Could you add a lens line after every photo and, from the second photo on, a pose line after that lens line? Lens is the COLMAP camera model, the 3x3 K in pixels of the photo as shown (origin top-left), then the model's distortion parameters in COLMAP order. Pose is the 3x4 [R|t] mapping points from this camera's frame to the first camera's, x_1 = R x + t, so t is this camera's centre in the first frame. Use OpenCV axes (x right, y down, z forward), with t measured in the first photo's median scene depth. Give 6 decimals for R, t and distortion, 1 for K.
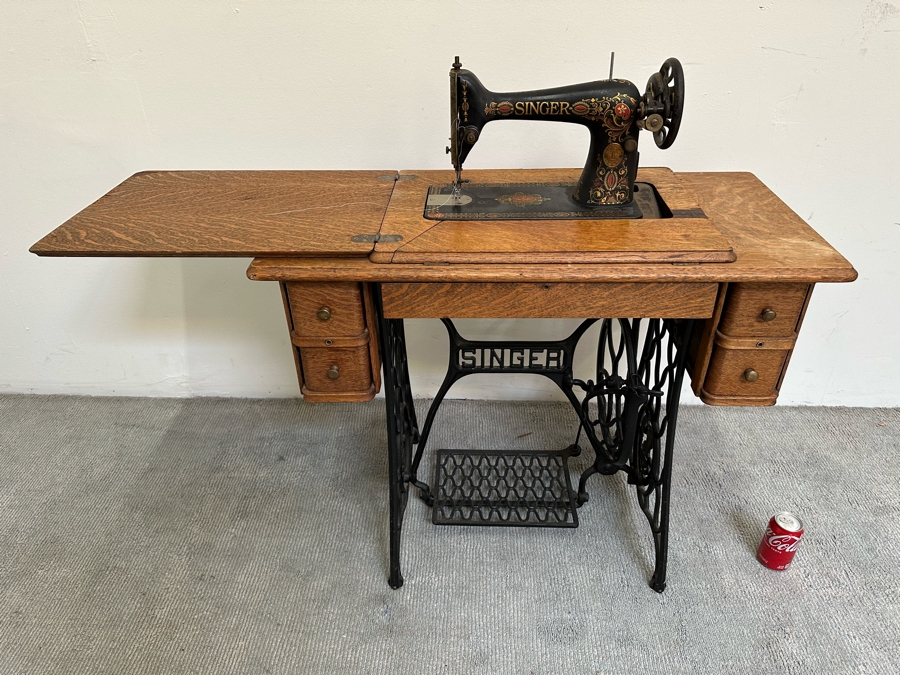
lens RADIAL K [[632.0, 0, 452.8], [0, 632.0, 339.8], [0, 0, 1]] dist [0.066341, -0.077437]
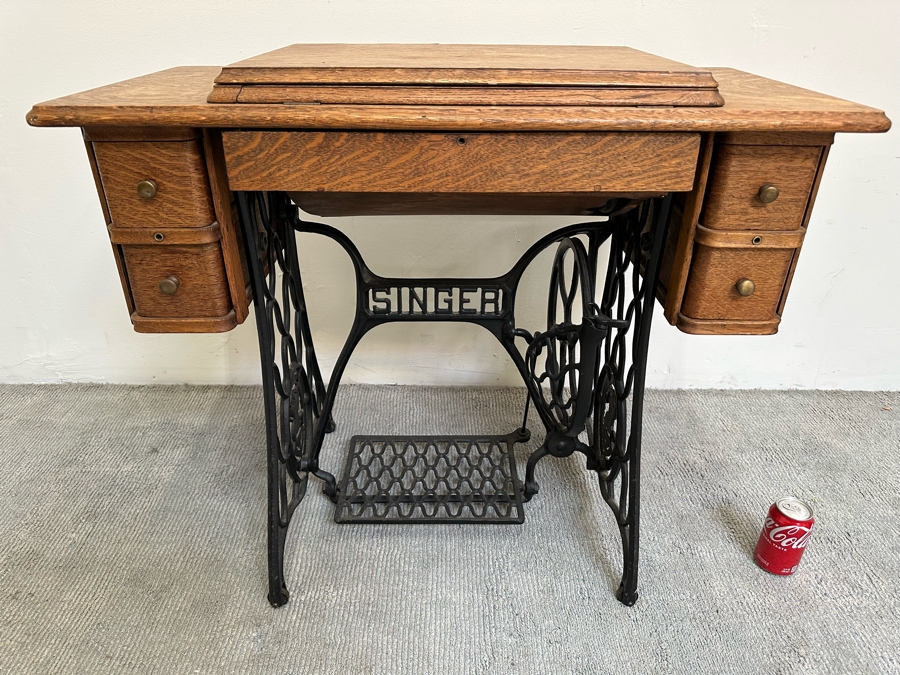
lens RADIAL K [[632.0, 0, 445.2], [0, 632.0, 337.5], [0, 0, 1]] dist [0.066341, -0.077437]
pose [[0.999330, 0.001959, 0.036537, 0.077688], [0.000998, 0.996736, -0.080729, 0.141124], [-0.036576, 0.080711, 0.996066, 0.233557]]
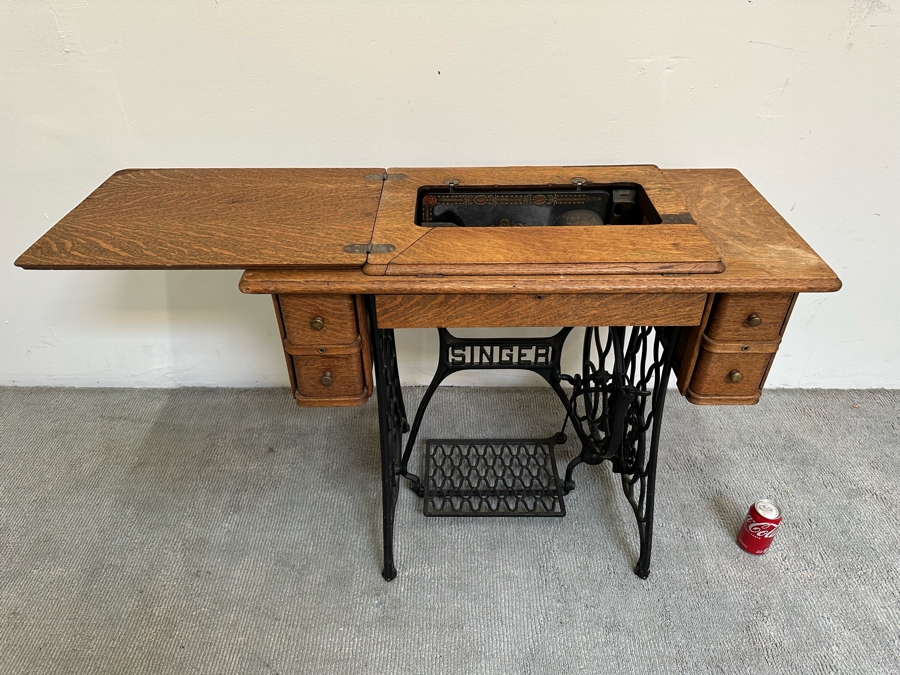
lens RADIAL K [[632.0, 0, 449.8], [0, 632.0, 336.0], [0, 0, 1]] dist [0.066341, -0.077437]
pose [[0.999475, -0.011897, 0.030140, -0.019017], [0.010233, 0.998447, 0.054770, -0.058734], [-0.030745, -0.054432, 0.998044, -0.005567]]
